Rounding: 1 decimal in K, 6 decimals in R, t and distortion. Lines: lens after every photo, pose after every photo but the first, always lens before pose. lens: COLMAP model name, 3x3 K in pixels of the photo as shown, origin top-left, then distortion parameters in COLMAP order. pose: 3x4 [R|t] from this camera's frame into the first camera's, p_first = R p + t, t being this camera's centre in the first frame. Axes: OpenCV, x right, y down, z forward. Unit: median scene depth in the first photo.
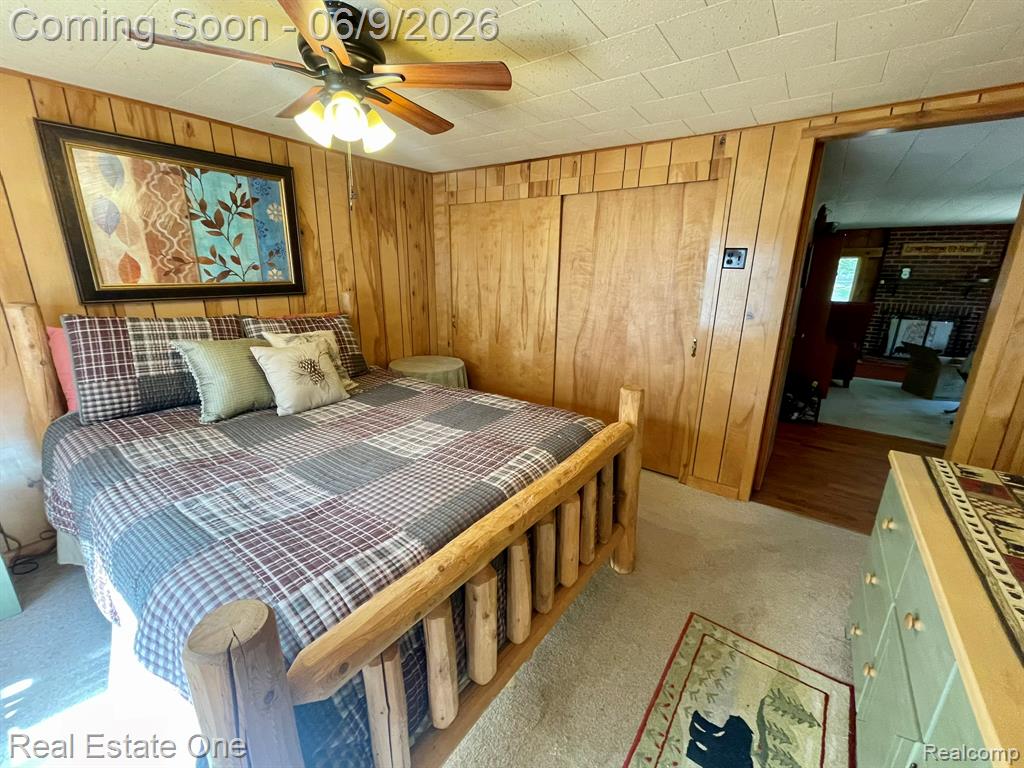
lens RADIAL K [[409.2, 0, 513.2], [0, 409.2, 380.0], [0, 0, 1]] dist [-0.006280, -0.000070]
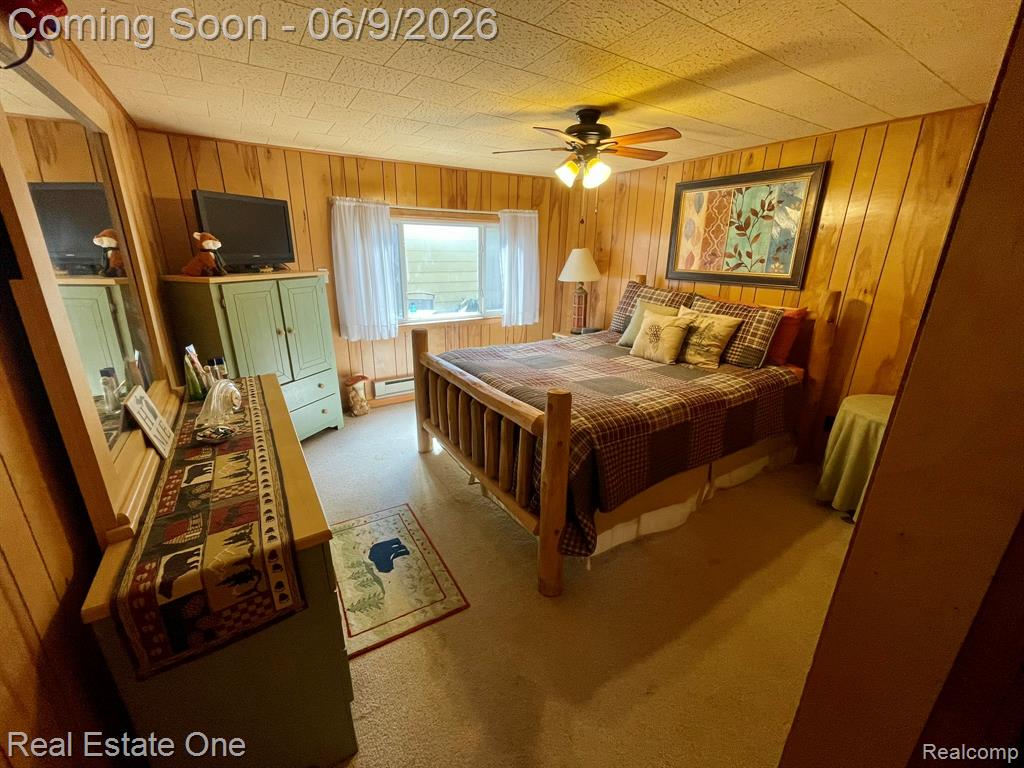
lens RADIAL K [[409.2, 0, 516.6], [0, 409.2, 380.3], [0, 0, 1]] dist [-0.006280, -0.000070]
pose [[-0.340352, 0.267147, -0.901550, 0.951392], [-0.266290, 0.892156, 0.364893, -0.258712], [0.901804, 0.364266, -0.232508, 0.935671]]
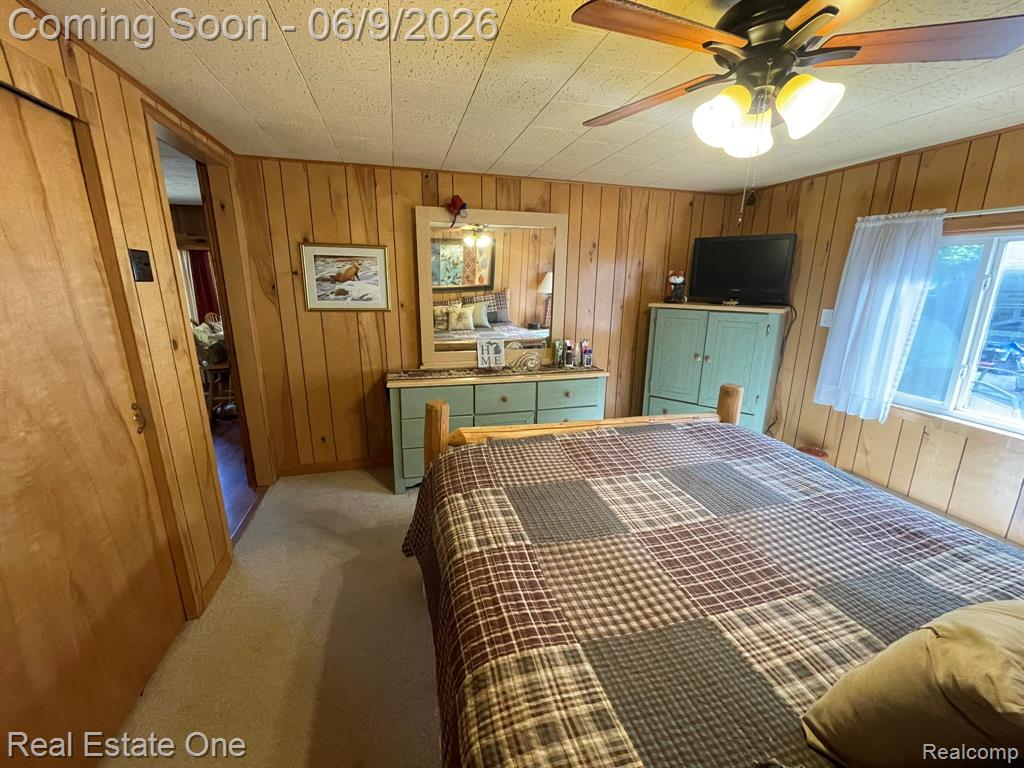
lens RADIAL K [[409.2, 0, 509.8], [0, 409.2, 391.1], [0, 0, 1]] dist [-0.006280, -0.000070]
pose [[-0.773228, -0.197527, 0.602579, -0.379369], [0.139485, 0.873996, 0.465484, -0.377064], [-0.618597, 0.443976, -0.648246, 1.289598]]
